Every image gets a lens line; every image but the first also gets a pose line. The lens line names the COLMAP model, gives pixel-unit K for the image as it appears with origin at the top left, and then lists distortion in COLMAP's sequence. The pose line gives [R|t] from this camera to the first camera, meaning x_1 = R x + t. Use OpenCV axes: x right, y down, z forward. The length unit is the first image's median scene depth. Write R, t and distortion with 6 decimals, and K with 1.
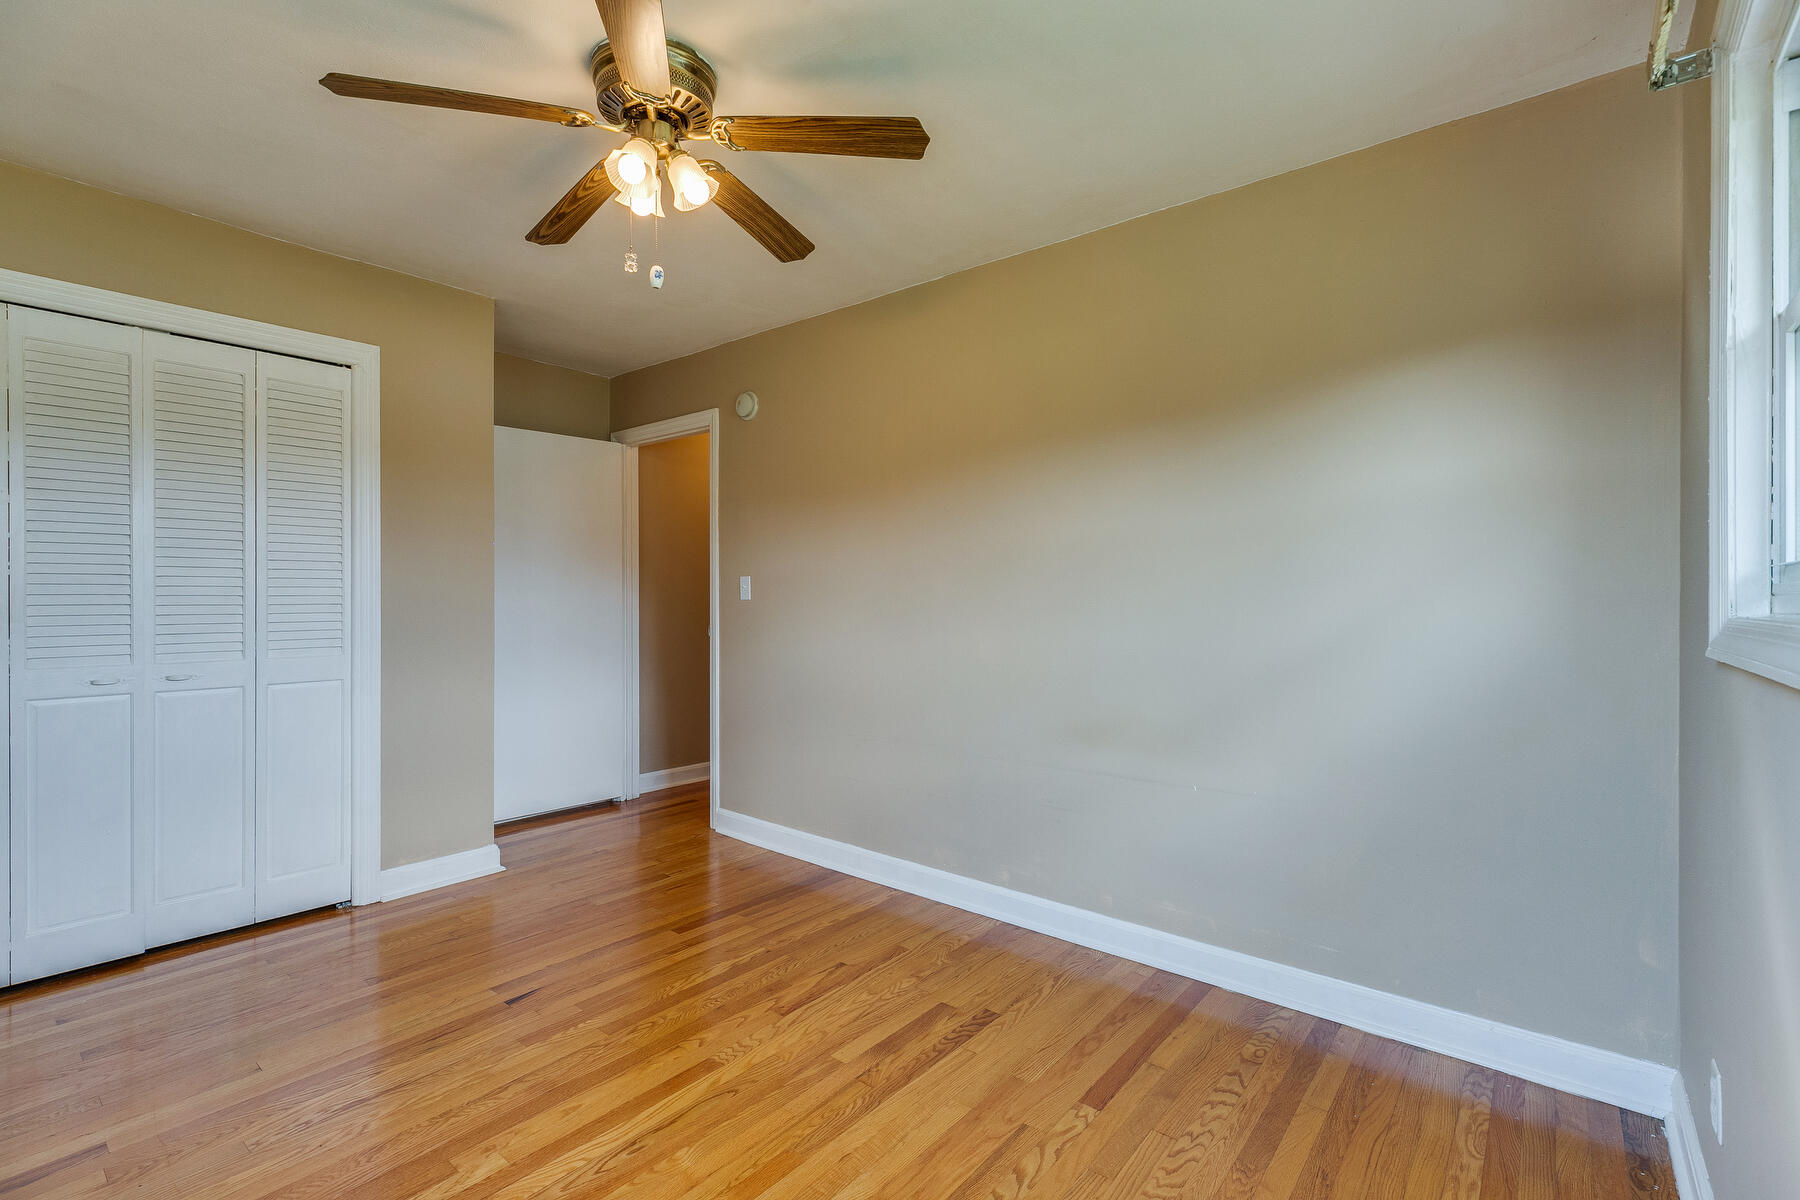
lens RADIAL K [[810.3, 0, 895.1], [0, 810.3, 591.9], [0, 0, 1]] dist [0.002951, -0.000010]
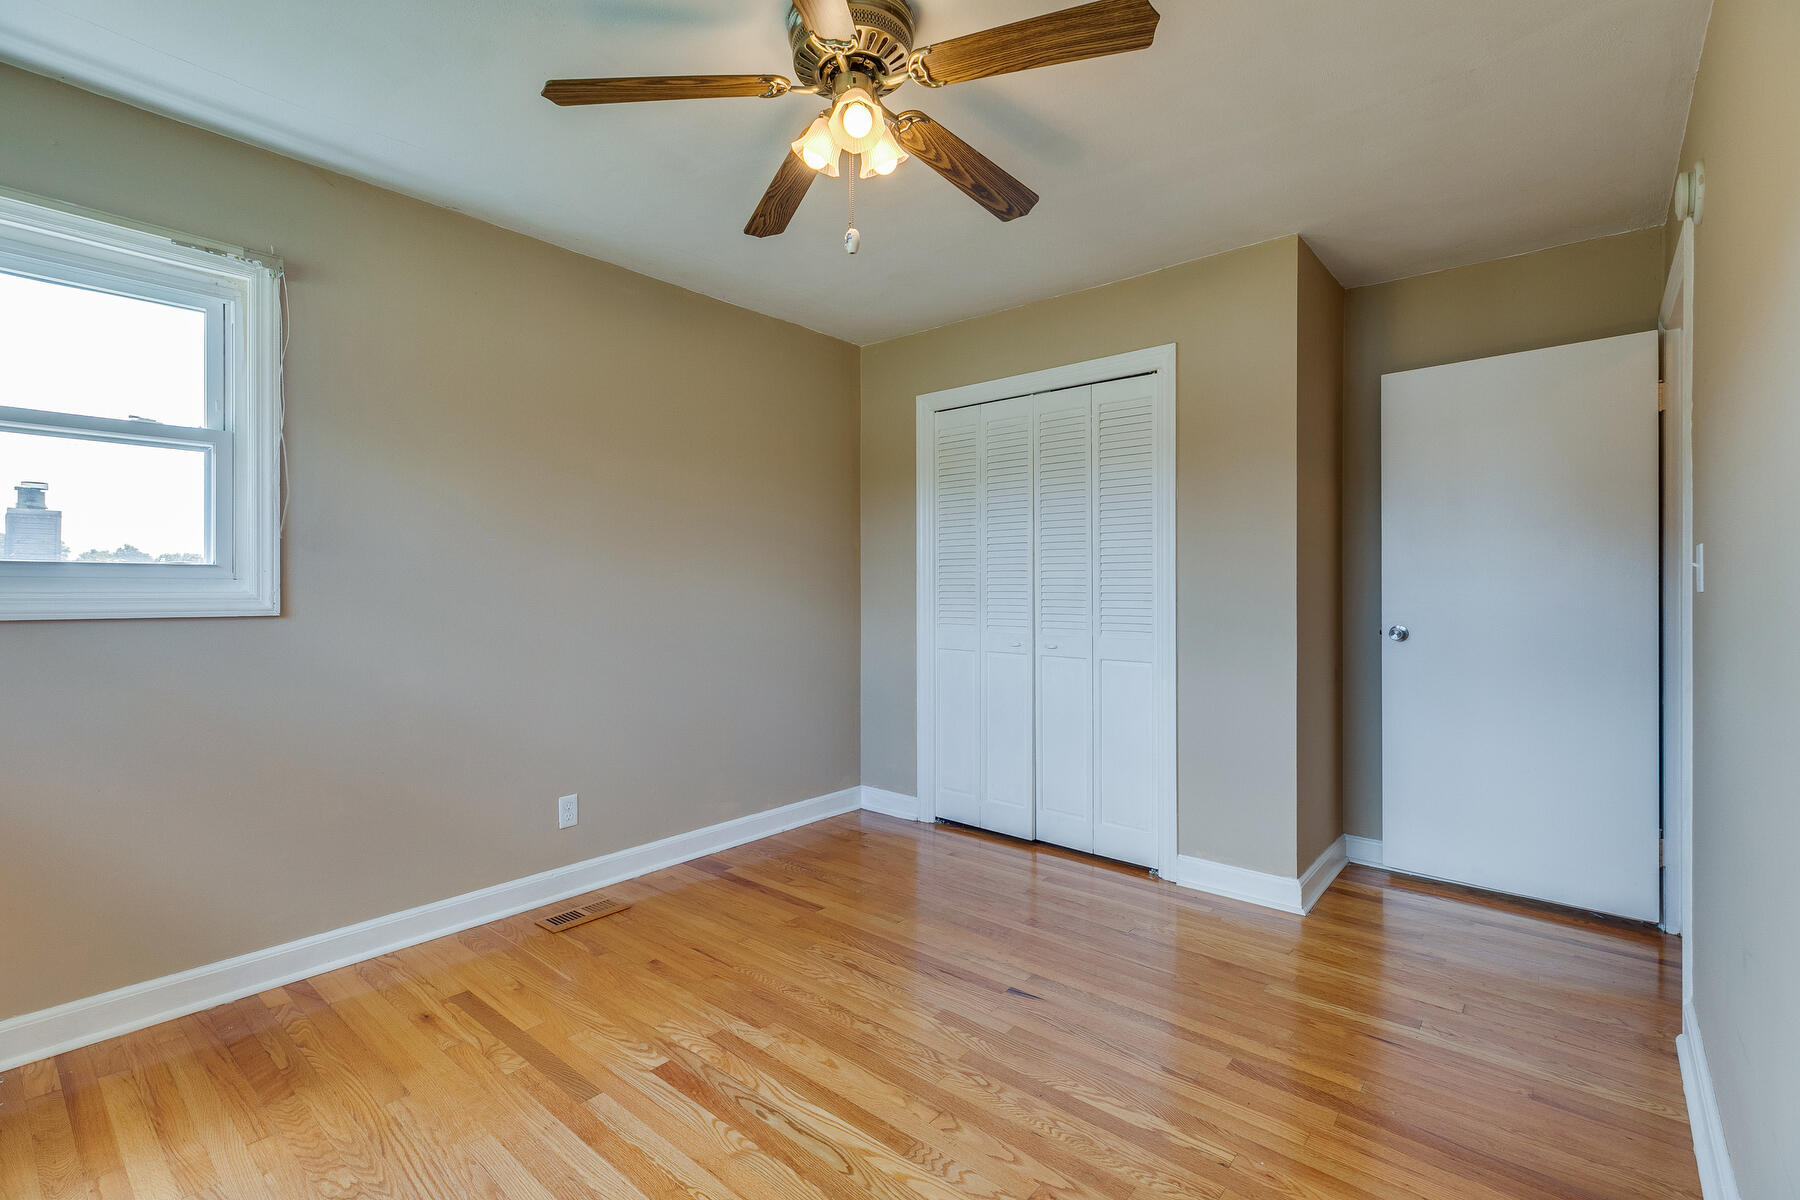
lens RADIAL K [[810.3, 0, 895.1], [0, 810.3, 591.9], [0, 0, 1]] dist [0.002951, -0.000010]
pose [[-0.017571, 0.004659, -0.999835, 0.557639], [0.000567, 0.999989, 0.004650, 0.010677], [0.999845, -0.000485, -0.017574, 0.928791]]
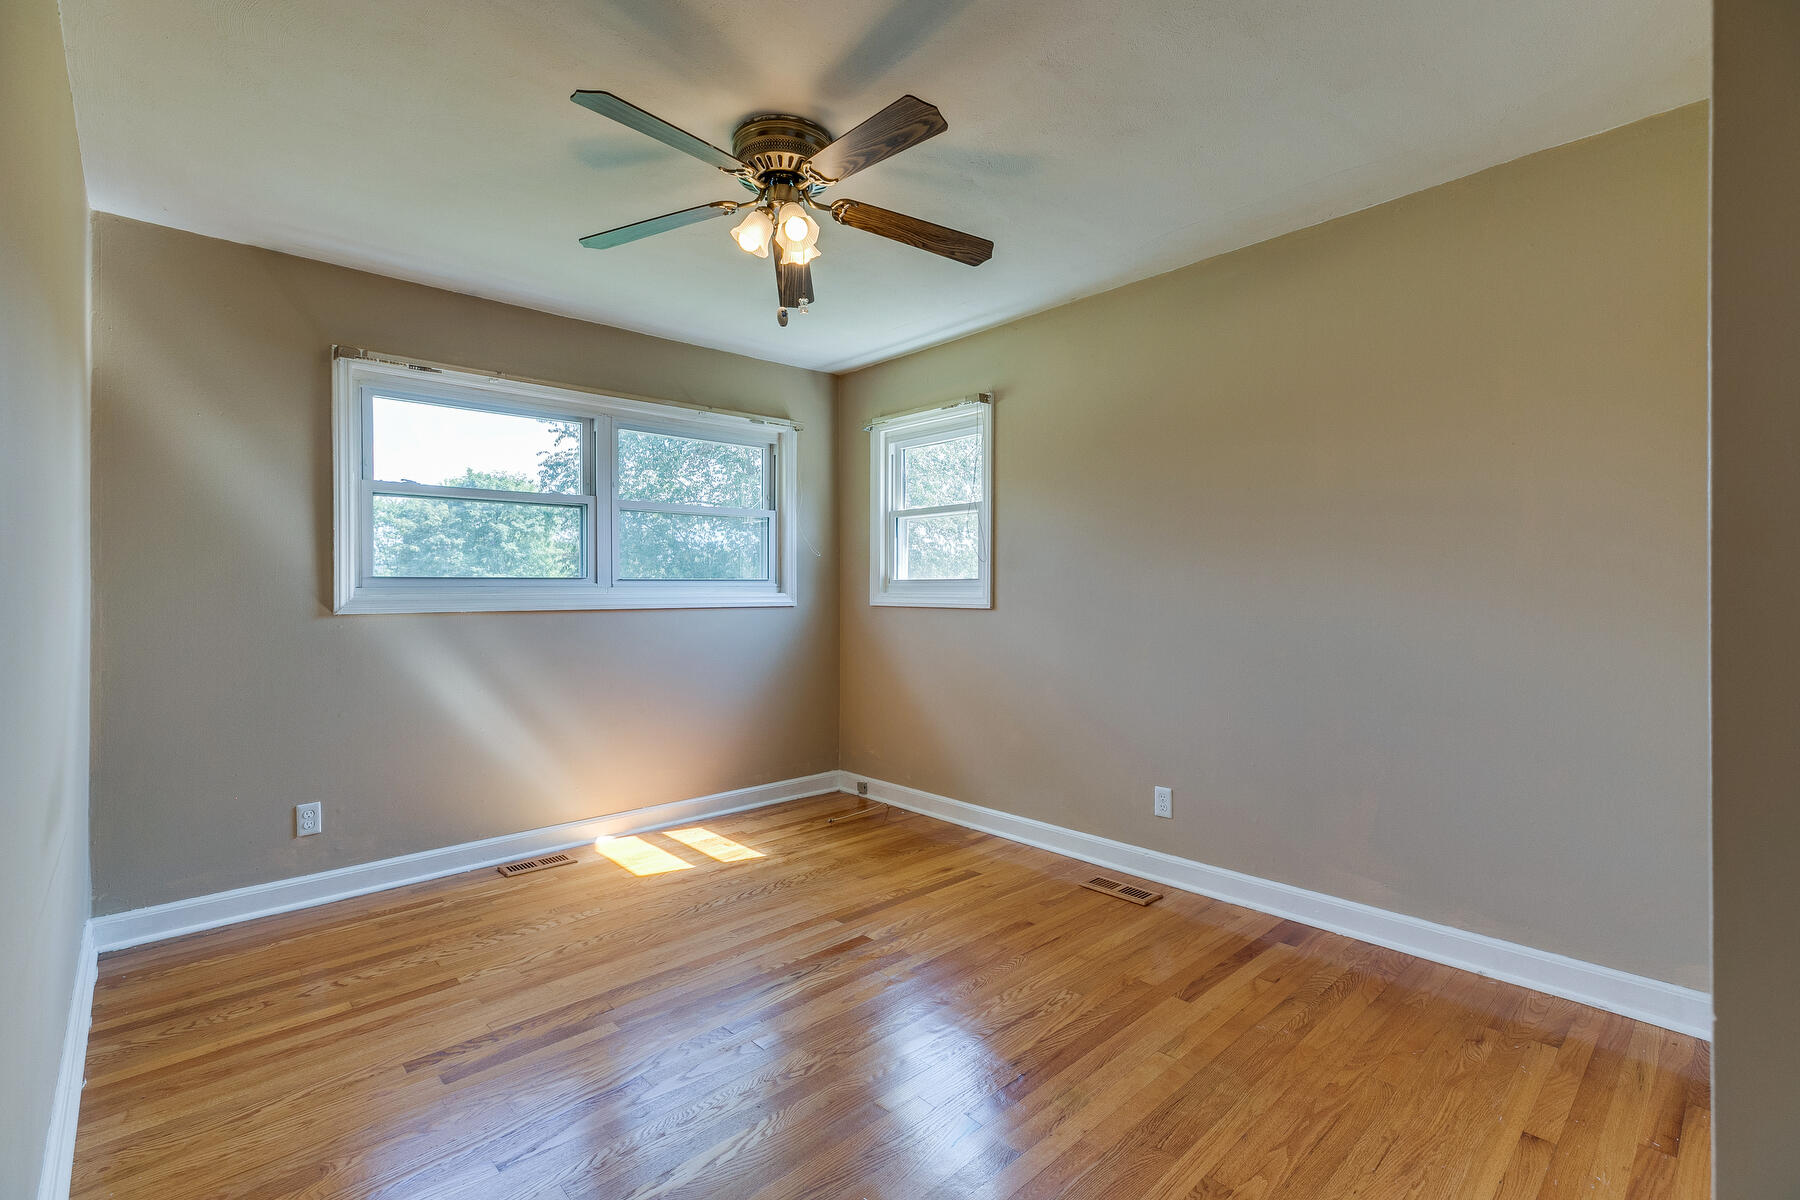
lens RADIAL K [[810.3, 0, 895.1], [0, 810.3, 591.9], [0, 0, 1]] dist [0.002951, -0.000010]
pose [[-0.990294, 0.000268, 0.138987, -0.540634], [0.000167, 1.000000, -0.000735, 0.011228], [-0.138987, -0.000705, -0.990294, 1.870044]]
